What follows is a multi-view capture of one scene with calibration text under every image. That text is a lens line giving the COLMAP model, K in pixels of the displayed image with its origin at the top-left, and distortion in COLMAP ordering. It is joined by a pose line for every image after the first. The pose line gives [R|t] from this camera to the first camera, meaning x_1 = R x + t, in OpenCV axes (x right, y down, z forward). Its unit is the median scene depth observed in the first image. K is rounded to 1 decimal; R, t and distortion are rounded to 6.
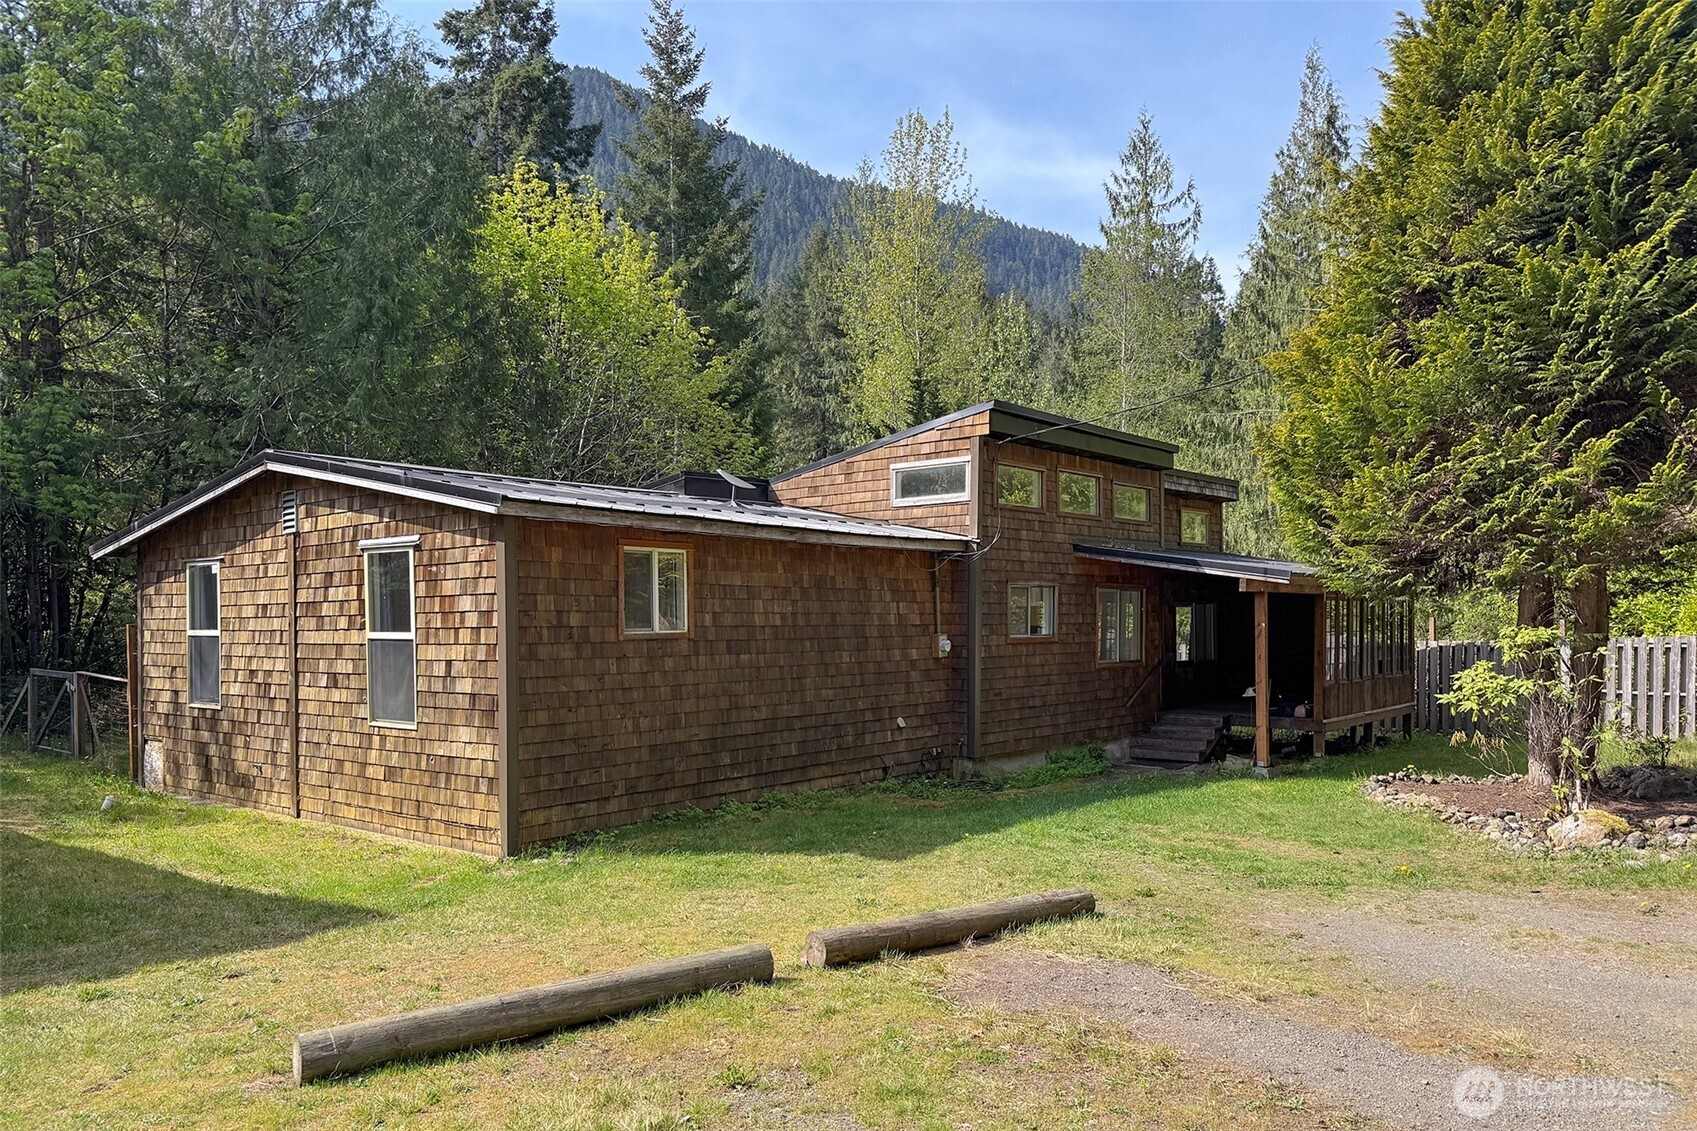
lens RADIAL K [[1183.6, 0, 849.4], [0, 1183.6, 626.7], [0, 0, 1]] dist [0.221681, -0.324111]
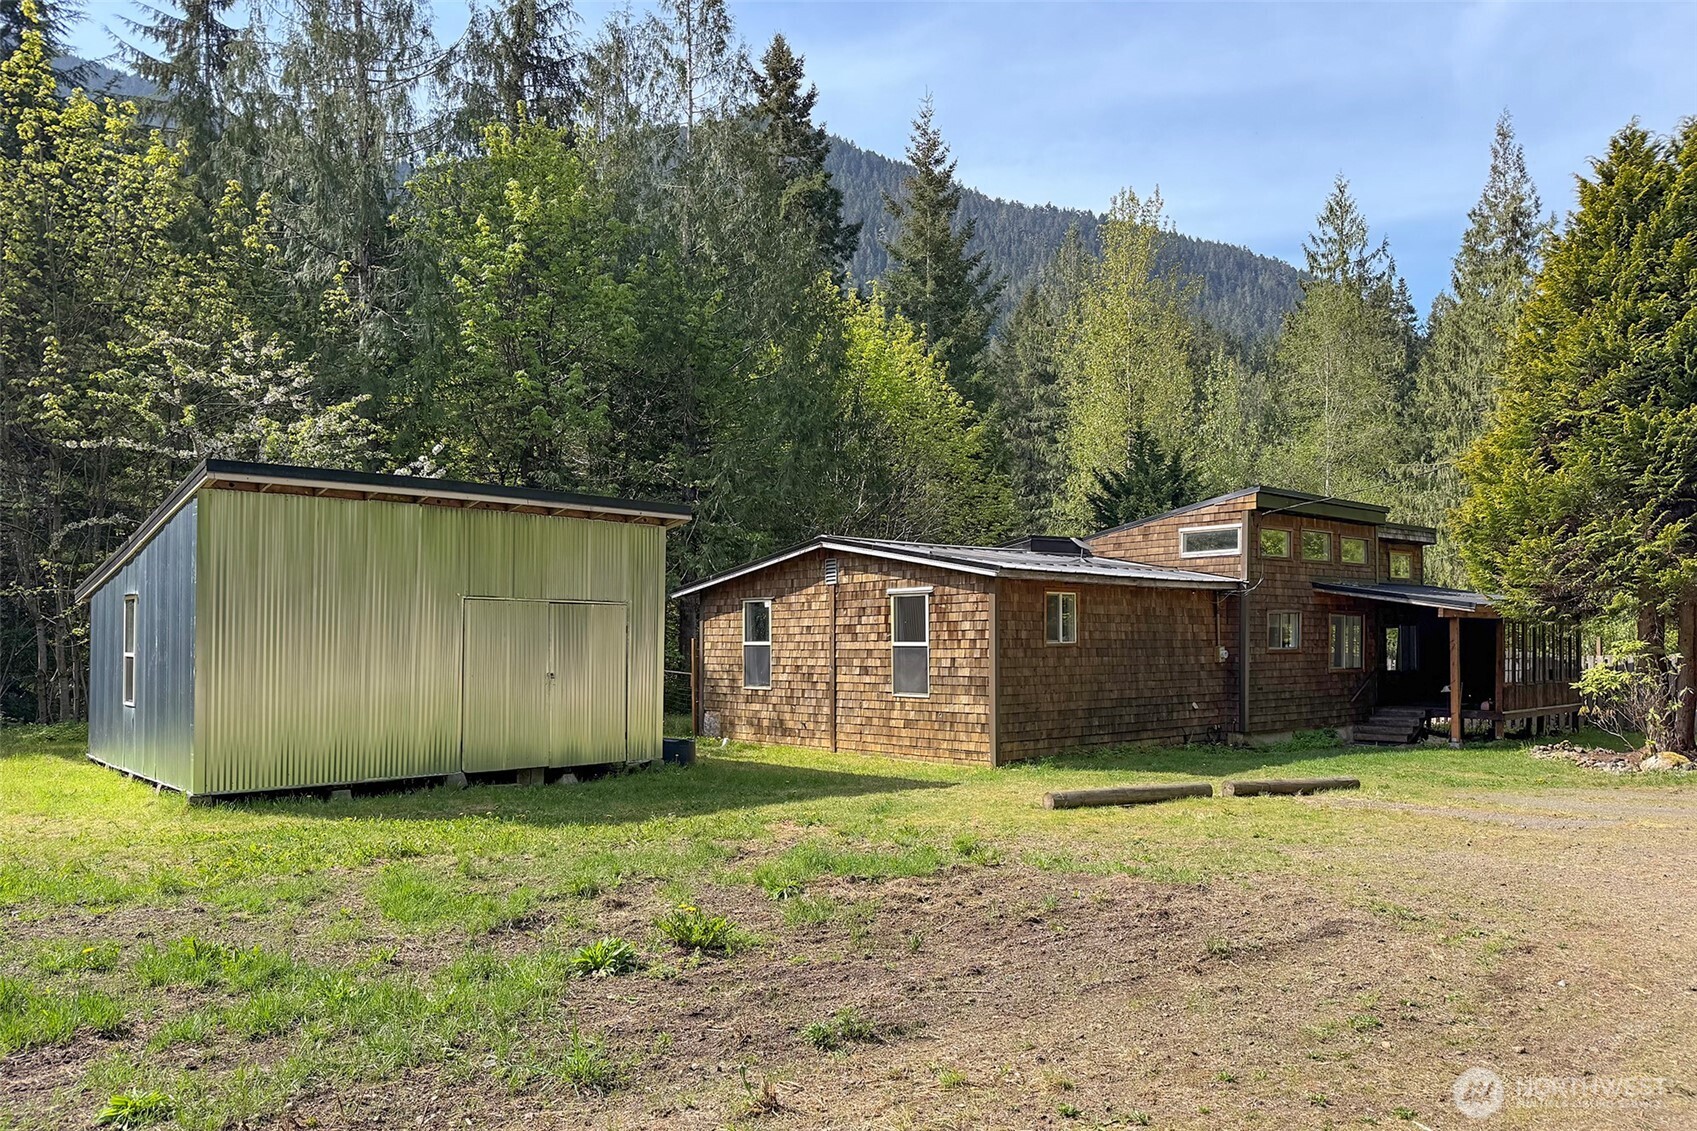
lens RADIAL K [[1246.4, 0, 848.2], [0, 1246.4, 626.7], [0, 0, 1]] dist [0.205690, -0.269103]
pose [[0.993342, 0.000543, -0.115200, -0.210652], [-0.002619, 0.999837, -0.017875, 0.011980], [0.115171, 0.018058, 0.993181, -0.635255]]
